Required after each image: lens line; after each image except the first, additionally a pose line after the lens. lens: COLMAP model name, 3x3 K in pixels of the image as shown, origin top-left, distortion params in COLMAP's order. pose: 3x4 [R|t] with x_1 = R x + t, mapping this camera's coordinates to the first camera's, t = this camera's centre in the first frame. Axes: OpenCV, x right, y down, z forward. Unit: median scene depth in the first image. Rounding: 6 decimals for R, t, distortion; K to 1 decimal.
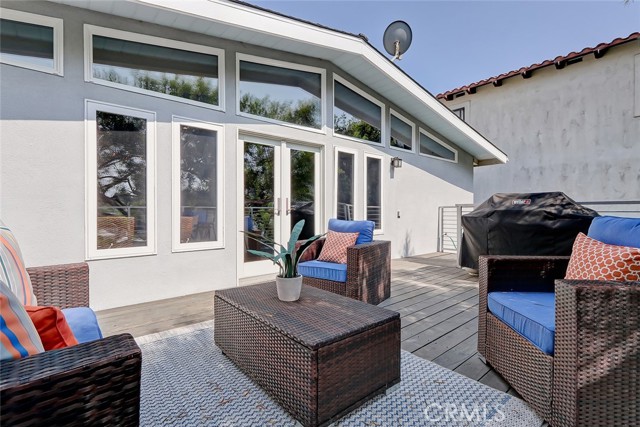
lens RADIAL K [[293.0, 0, 321.2], [0, 293.0, 212.4], [0, 0, 1]] dist [0.003042, -0.000456]
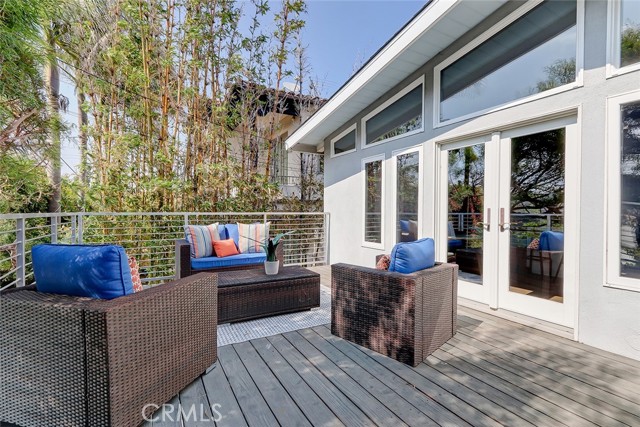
lens RADIAL K [[293.0, 0, 321.2], [0, 293.0, 212.4], [0, 0, 1]] dist [0.003042, -0.000456]
pose [[-0.173643, 0.003378, -0.984803, 0.753688], [-0.011134, 0.999923, 0.005393, -0.042484], [0.984746, 0.011901, -0.173592, 0.765551]]
